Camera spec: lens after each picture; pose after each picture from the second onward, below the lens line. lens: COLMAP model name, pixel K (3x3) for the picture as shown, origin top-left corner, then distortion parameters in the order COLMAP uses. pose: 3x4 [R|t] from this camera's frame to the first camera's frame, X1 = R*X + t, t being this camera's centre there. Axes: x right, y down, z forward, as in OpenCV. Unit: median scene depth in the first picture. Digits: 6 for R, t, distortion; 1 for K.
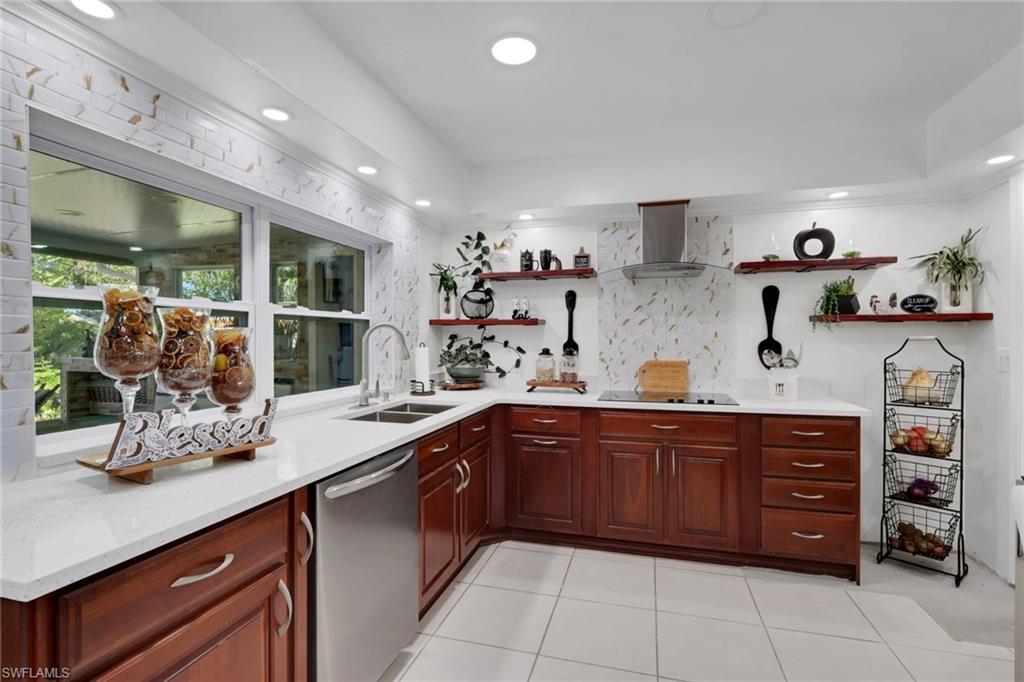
lens RADIAL K [[496.3, 0, 513.4], [0, 496.3, 342.8], [0, 0, 1]] dist [0.001533, 0.000016]
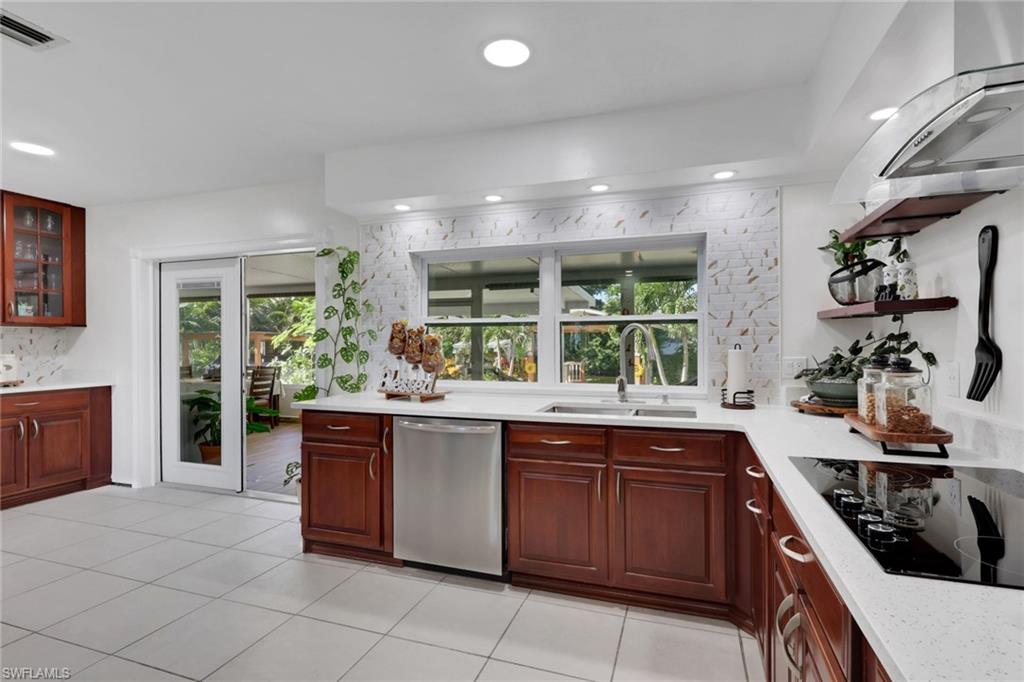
lens RADIAL K [[496.3, 0, 515.9], [0, 496.3, 338.7], [0, 0, 1]] dist [0.001533, 0.000016]
pose [[-0.061484, 0.001632, -0.998107, 0.872419], [-0.004557, 0.999988, 0.001916, -0.011940], [0.998098, 0.004666, -0.061476, 0.927789]]
